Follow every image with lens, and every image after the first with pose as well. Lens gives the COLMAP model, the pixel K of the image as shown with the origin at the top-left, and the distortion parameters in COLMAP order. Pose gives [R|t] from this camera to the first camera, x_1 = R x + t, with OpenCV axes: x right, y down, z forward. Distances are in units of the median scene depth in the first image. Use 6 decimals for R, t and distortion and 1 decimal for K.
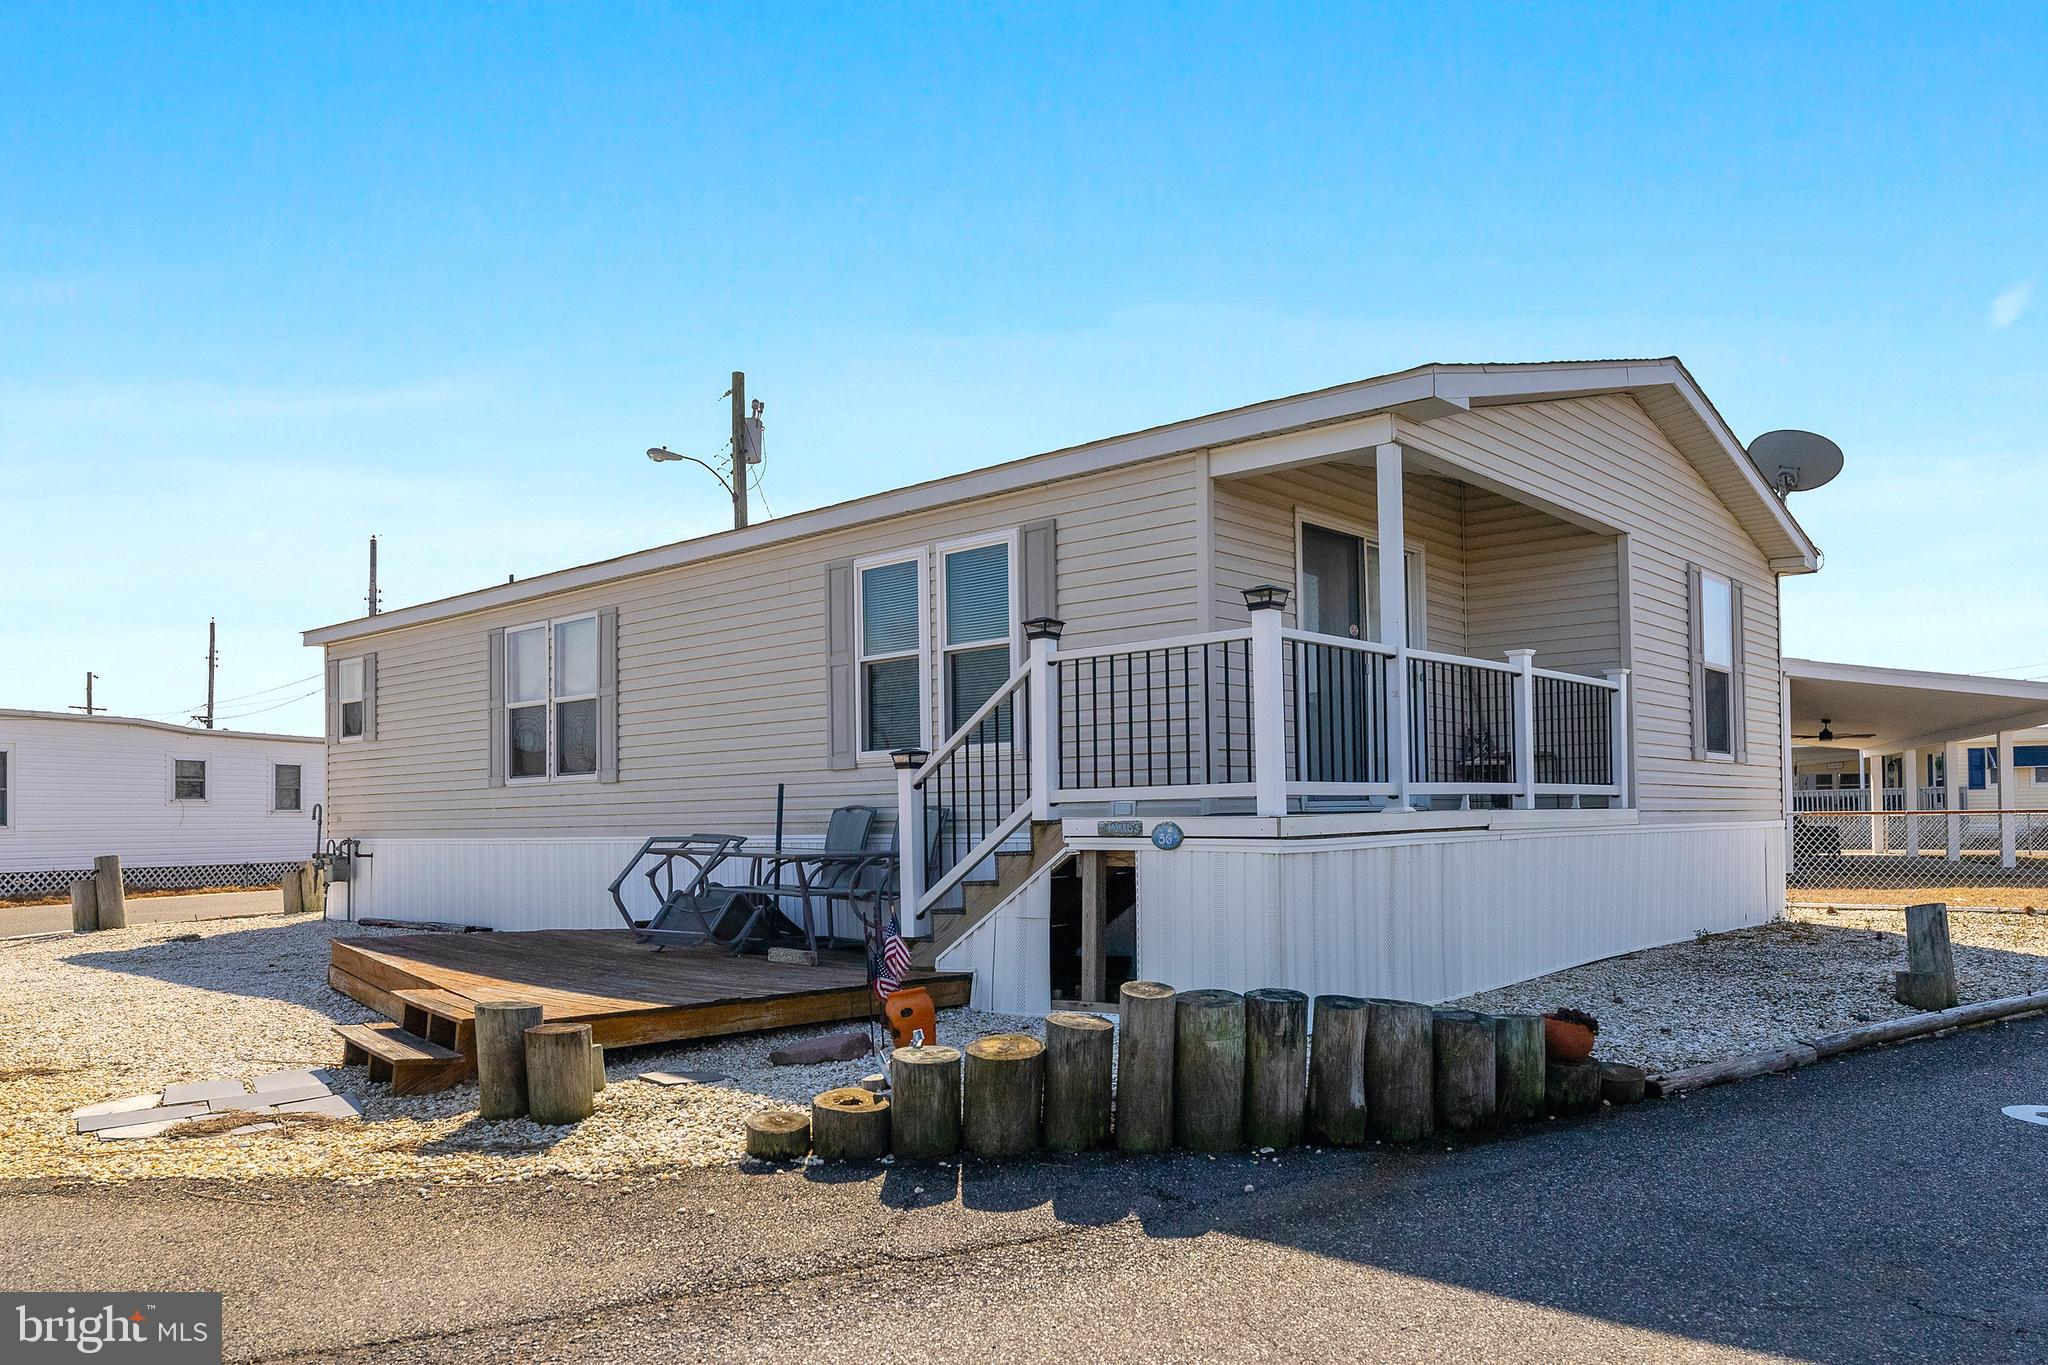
lens RADIAL K [[1432.3, 0, 1025.3], [0, 1432.3, 689.1], [0, 0, 1]] dist [-0.008978, -0.000489]
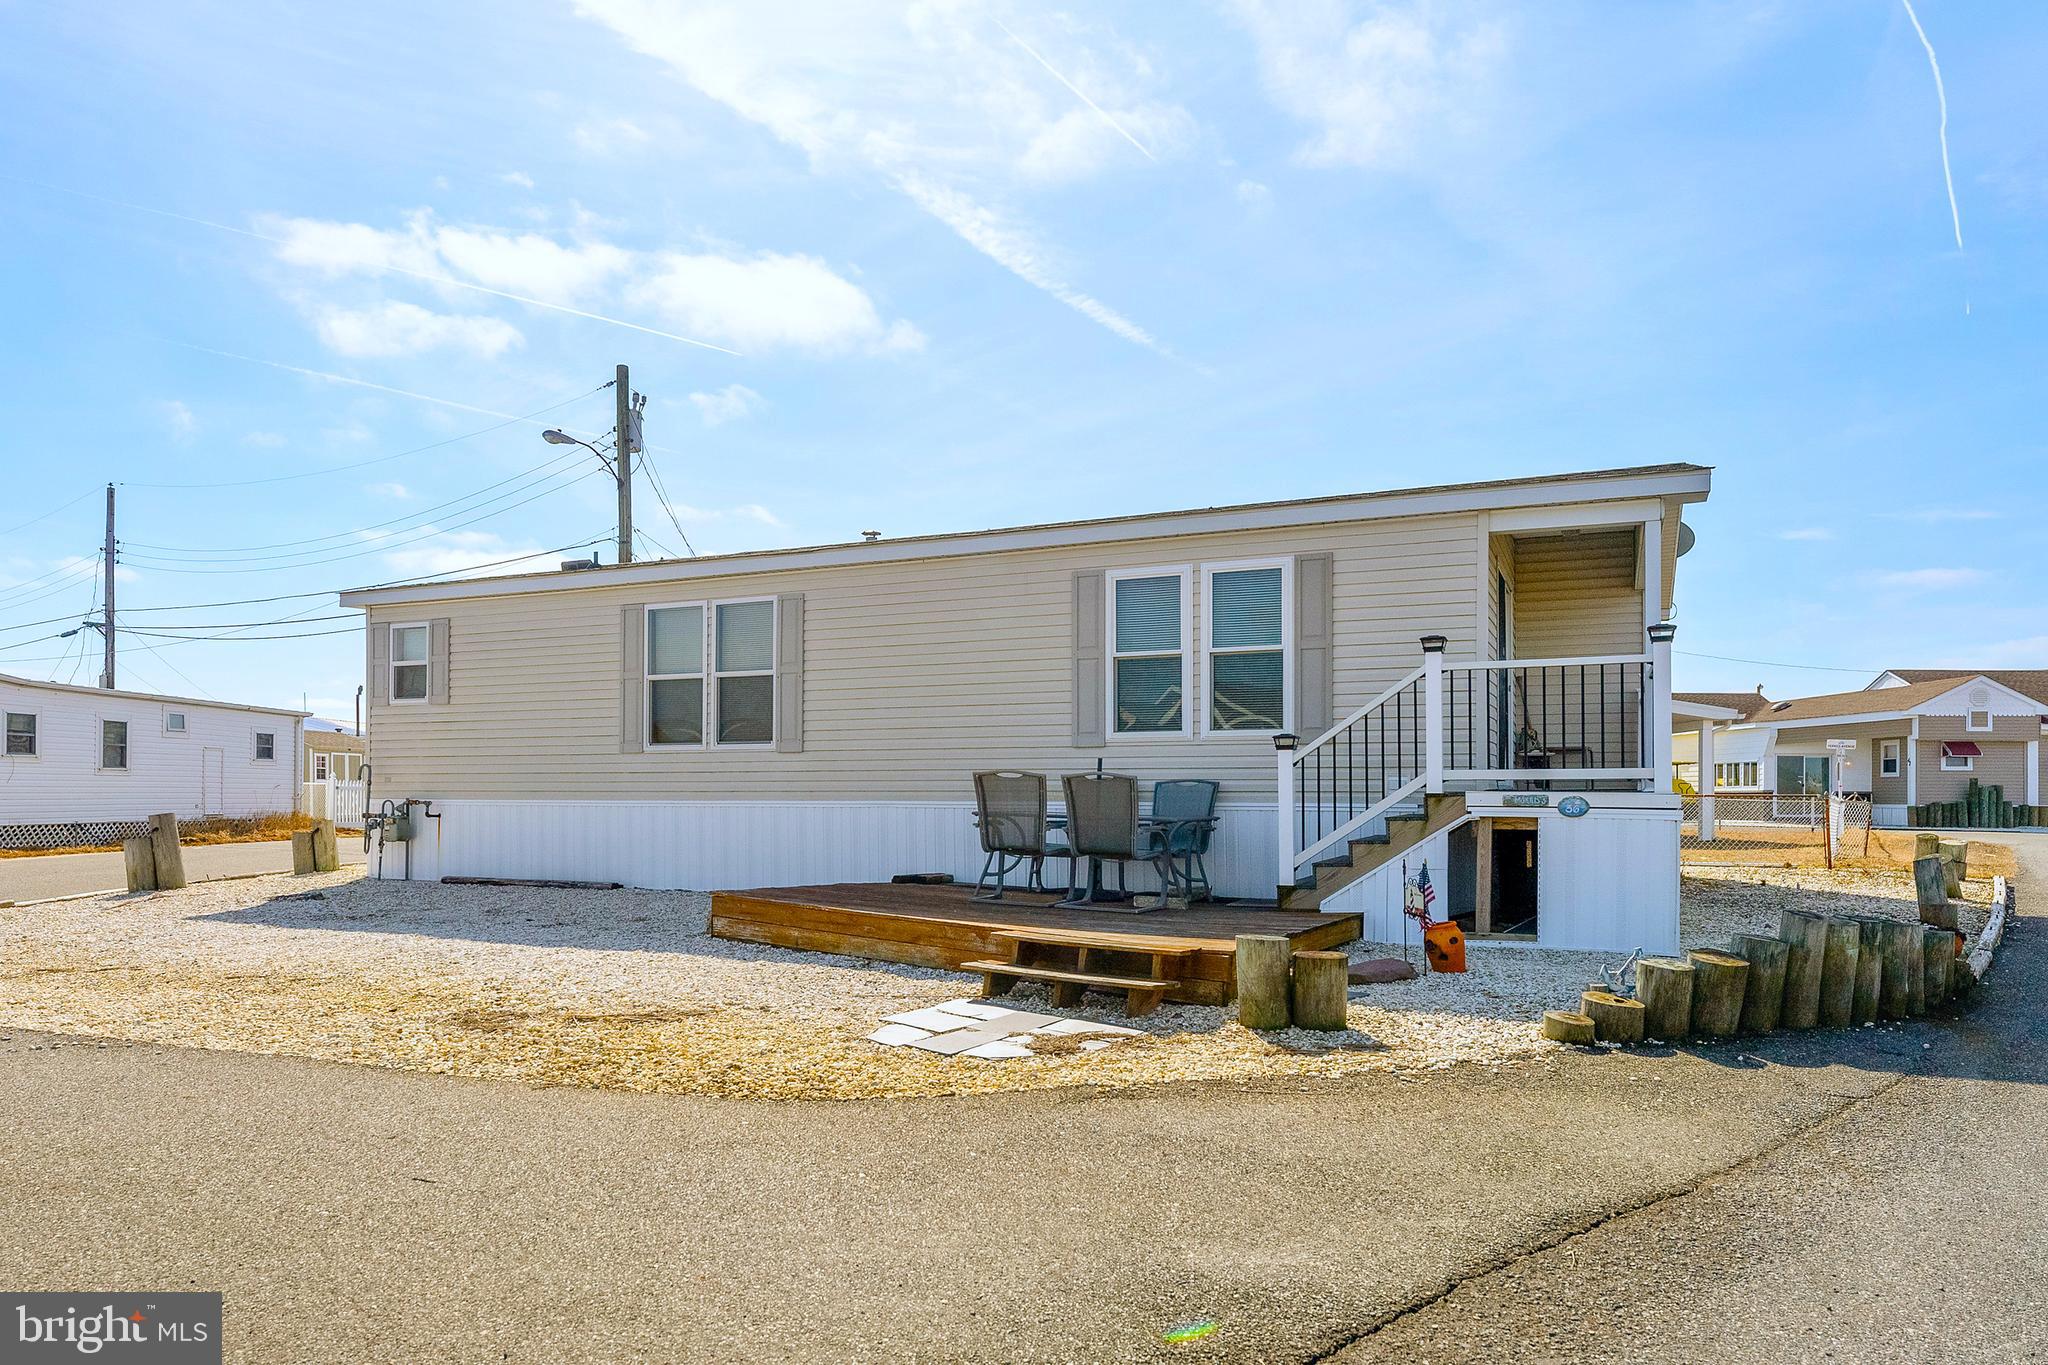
lens RADIAL K [[1269.2, 0, 1034.4], [0, 1269.2, 708.6], [0, 0, 1]] dist [0.002714, -0.000698]
pose [[0.956854, 0.034775, 0.288482, -0.495764], [-0.042035, 0.998935, 0.019009, 0.006753], [-0.287513, -0.030315, 0.957297, 0.009902]]
